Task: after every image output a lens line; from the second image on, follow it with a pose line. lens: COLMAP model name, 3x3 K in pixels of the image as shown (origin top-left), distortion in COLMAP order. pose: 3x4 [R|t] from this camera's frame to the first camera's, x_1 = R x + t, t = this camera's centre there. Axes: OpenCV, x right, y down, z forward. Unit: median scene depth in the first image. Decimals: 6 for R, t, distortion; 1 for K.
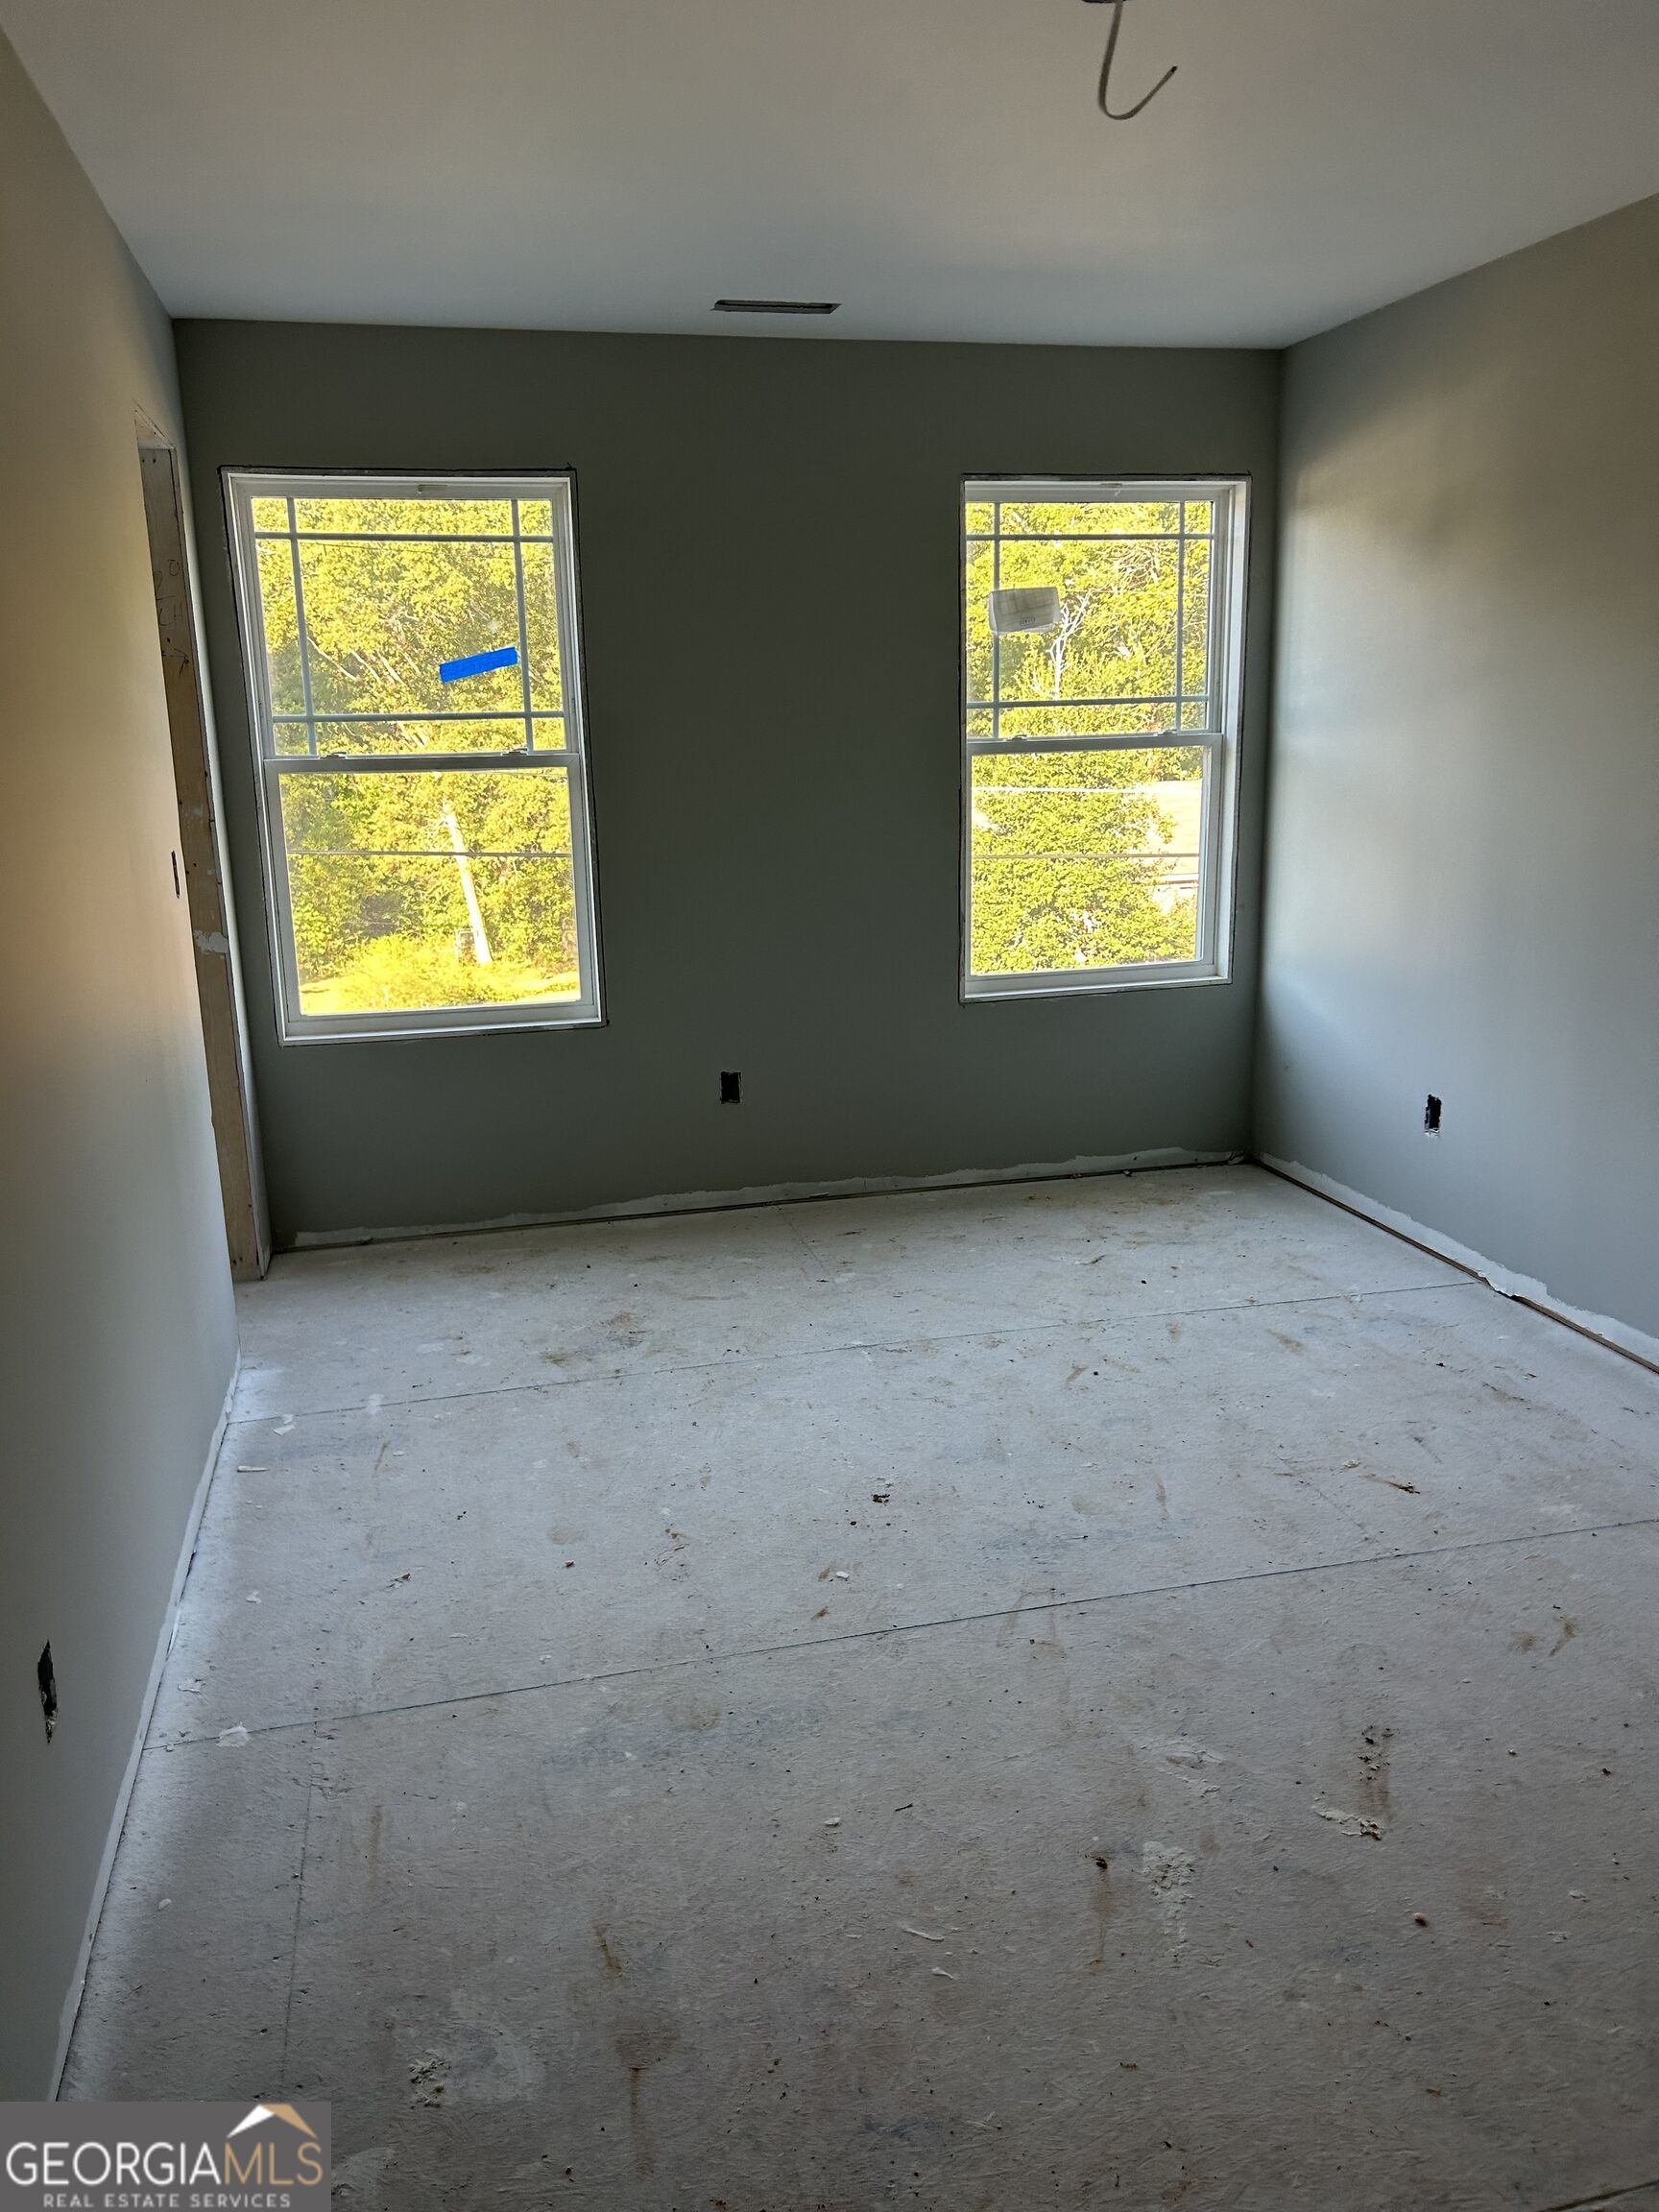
lens RADIAL K [[1674.8, 0, 836.4], [0, 1674.8, 1096.0], [0, 0, 1]] dist [0.045509, -0.046213]
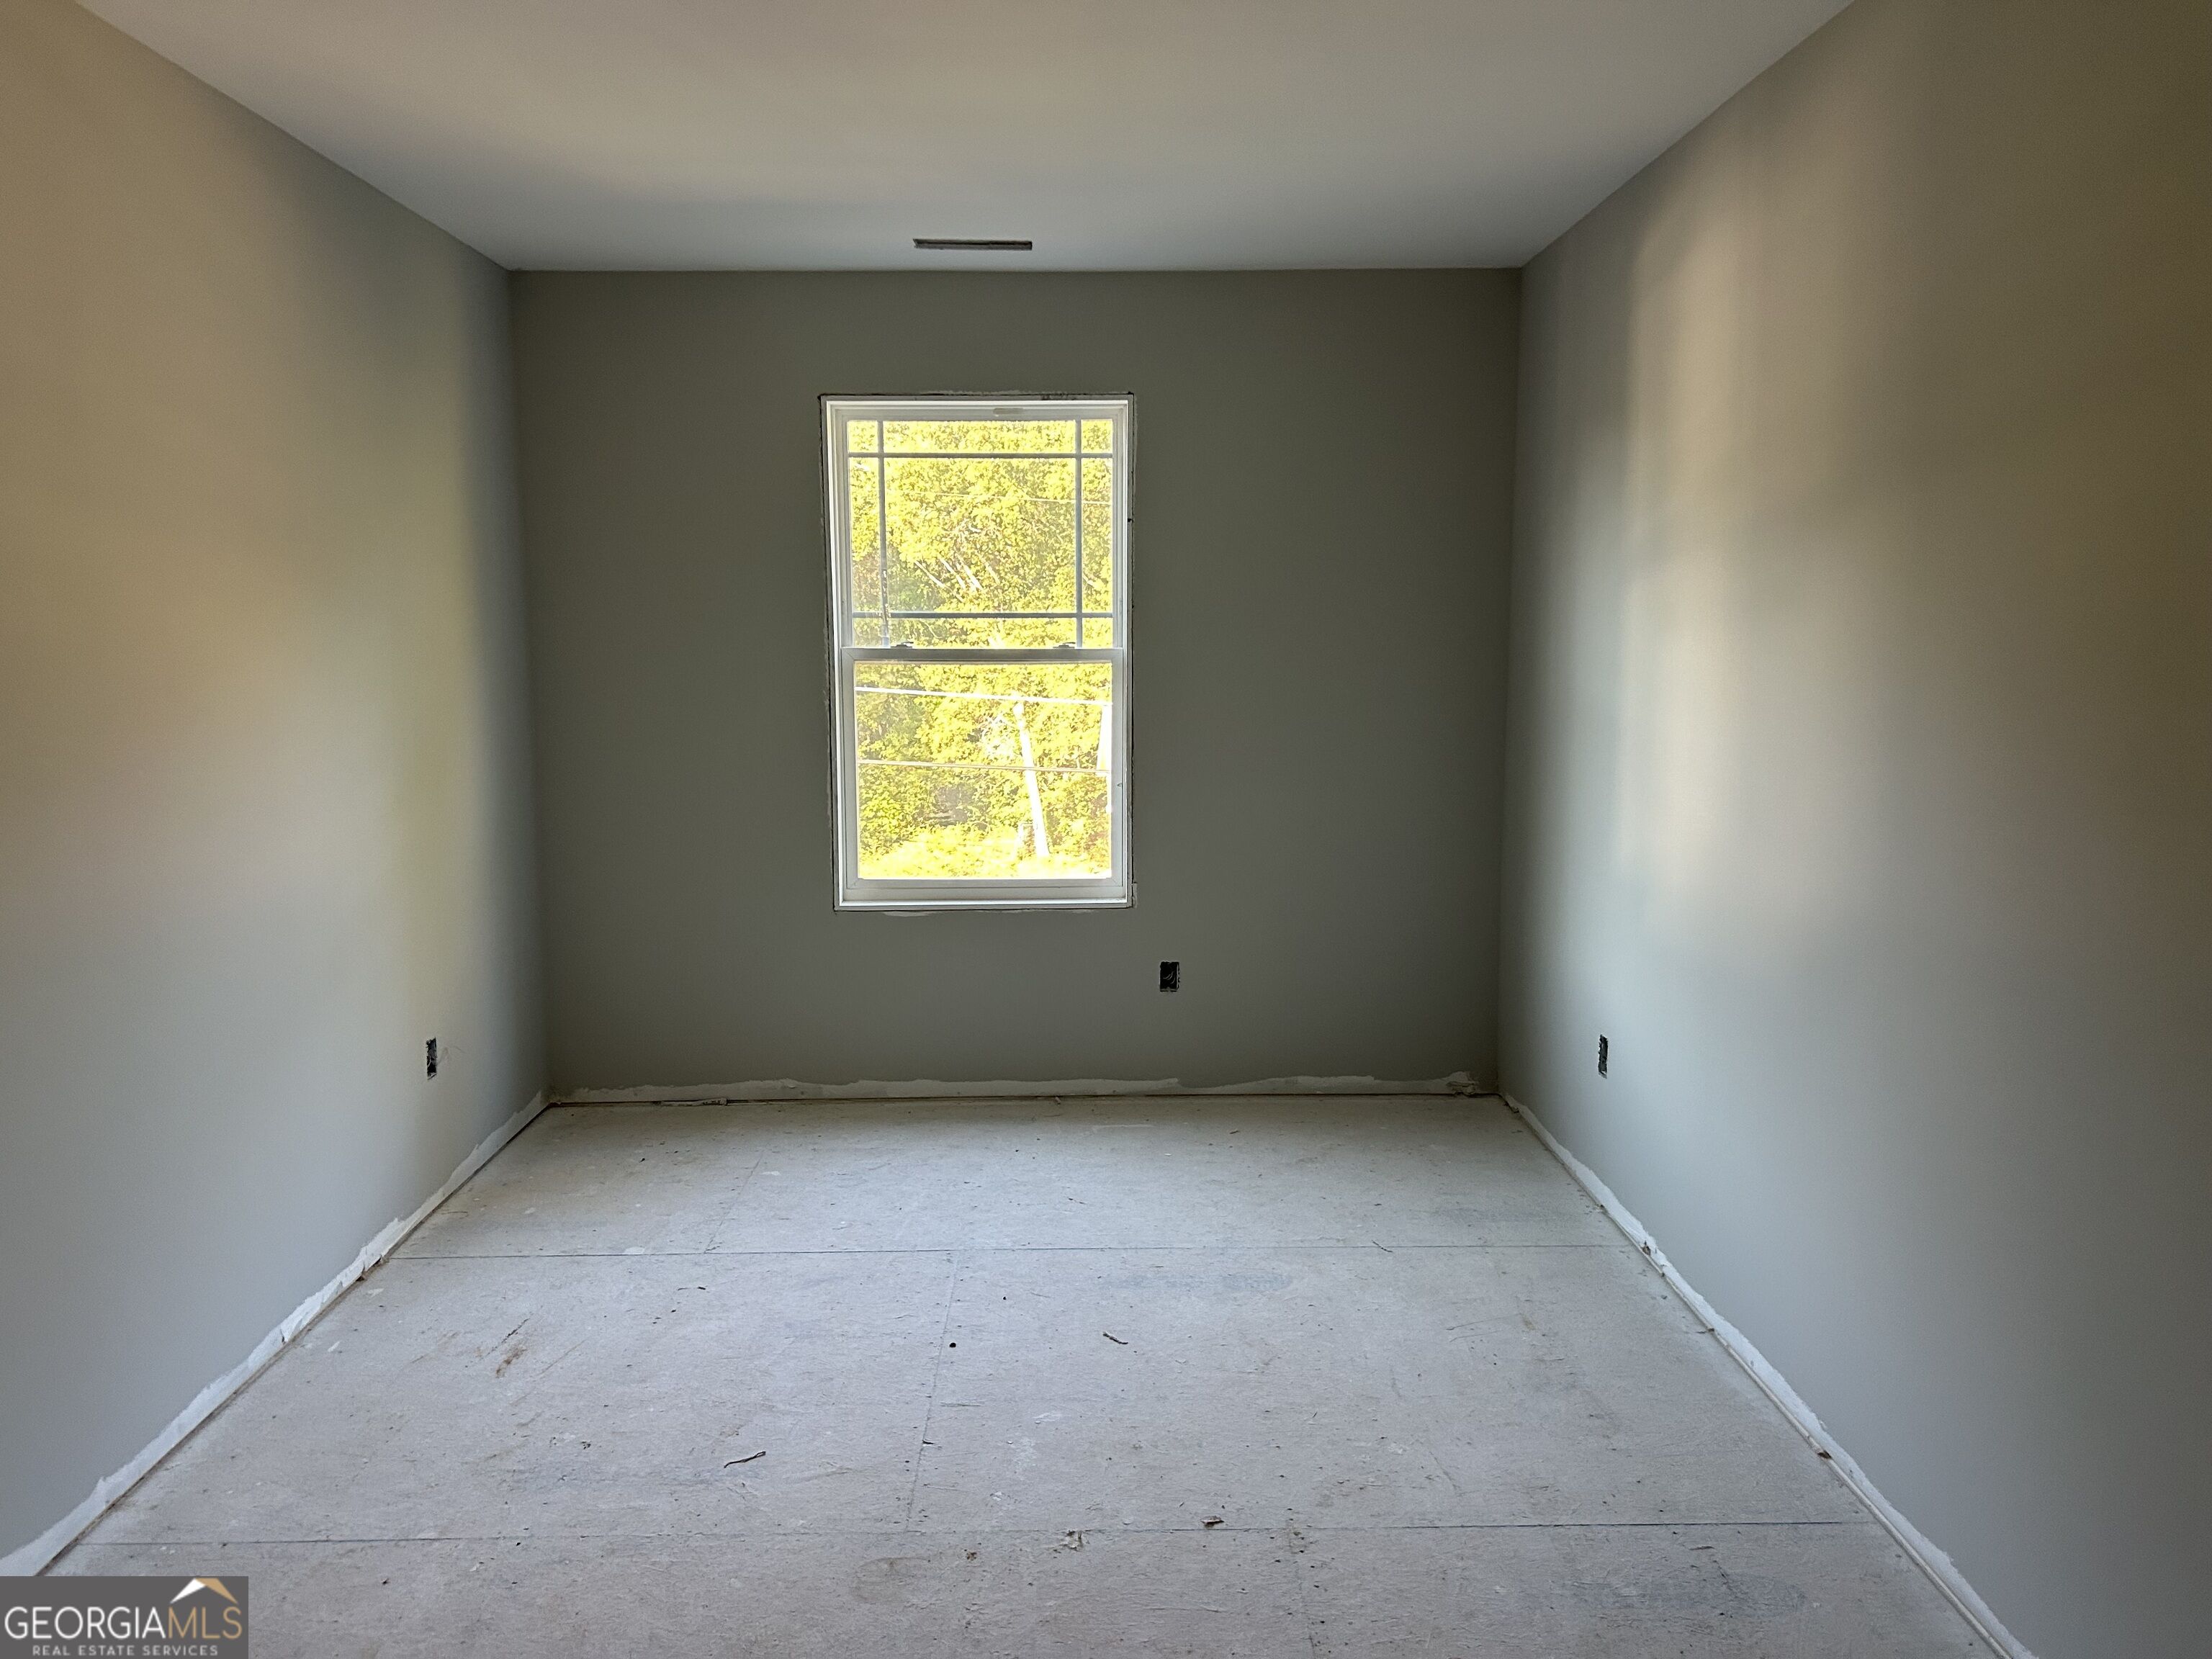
lens RADIAL K [[1674.8, 0, 1098.8], [0, 1674.8, 852.2], [0, 0, 1]] dist [0.045509, -0.046213]
pose [[0.972504, 0.046924, -0.228109, 0.073320], [-0.066477, 0.994671, -0.078803, -0.002803], [0.223196, 0.091800, 0.970441, 0.007869]]
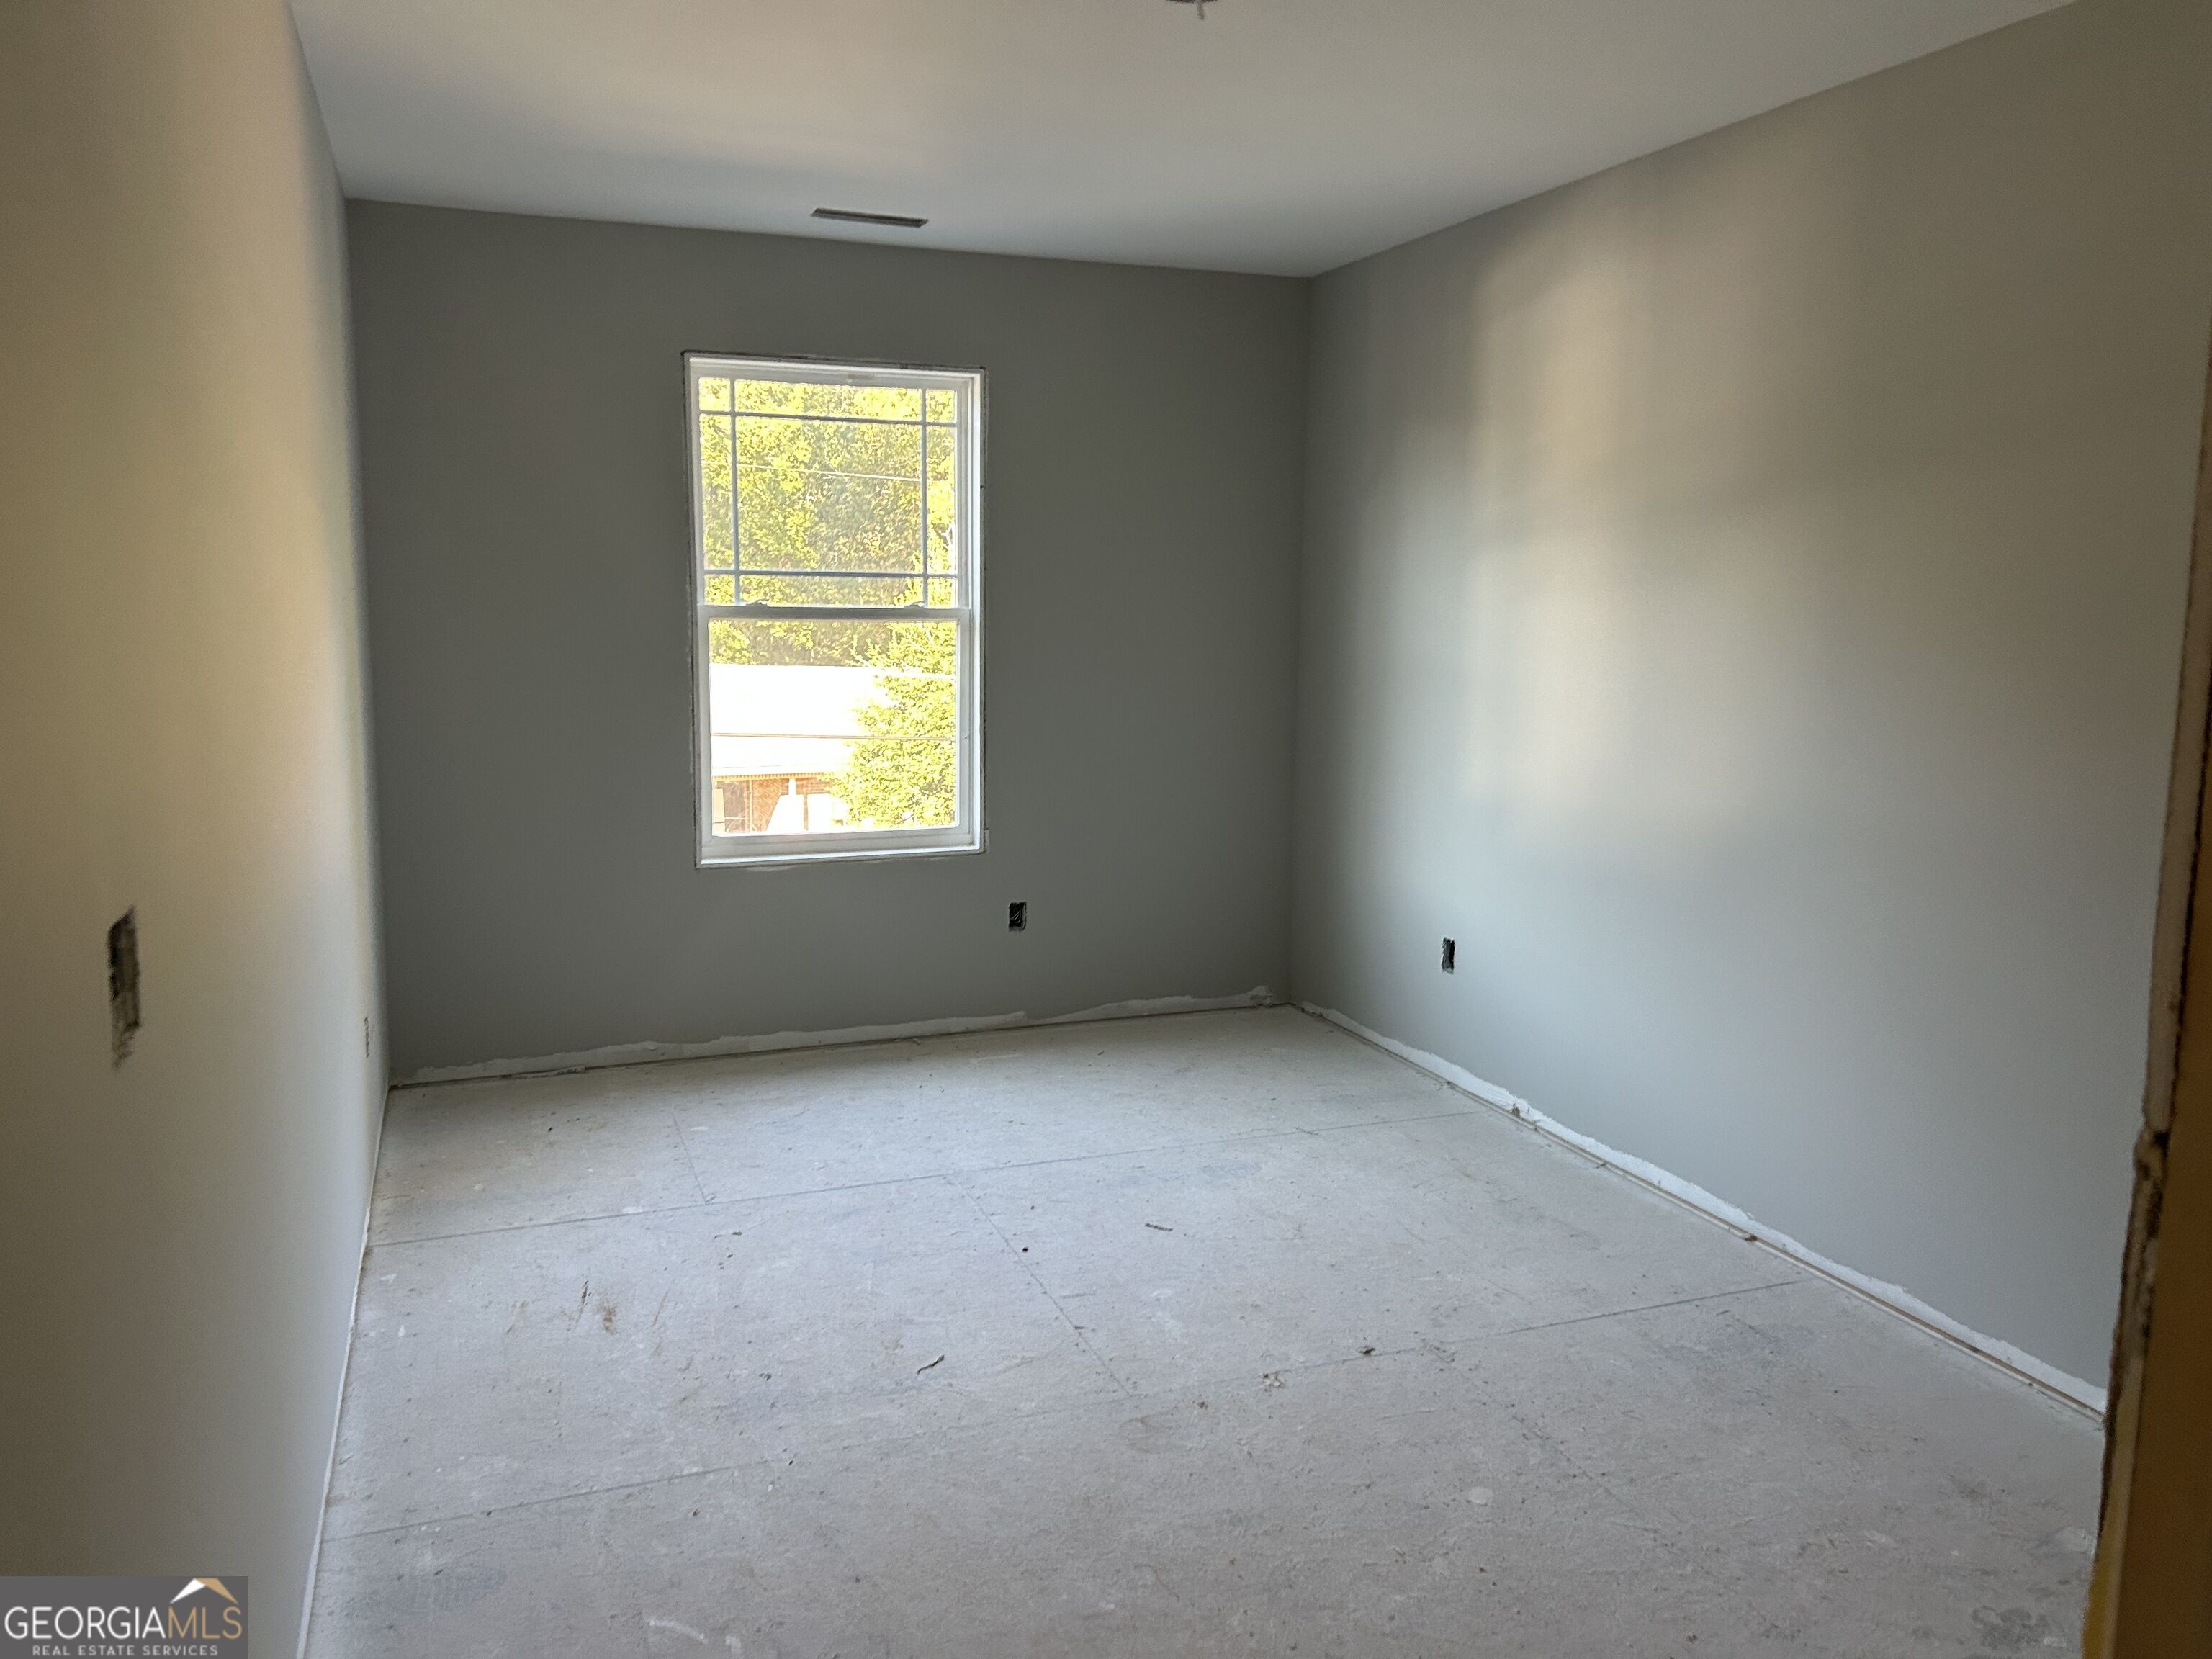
lens RADIAL K [[1674.8, 0, 1100.5], [0, 1674.8, 826.3], [0, 0, 1]] dist [0.045509, -0.046213]
pose [[0.993110, 0.011138, 0.116659, -0.207955], [-0.001219, 0.996401, -0.084752, 0.025536], [-0.117183, 0.084026, 0.989549, -0.081433]]
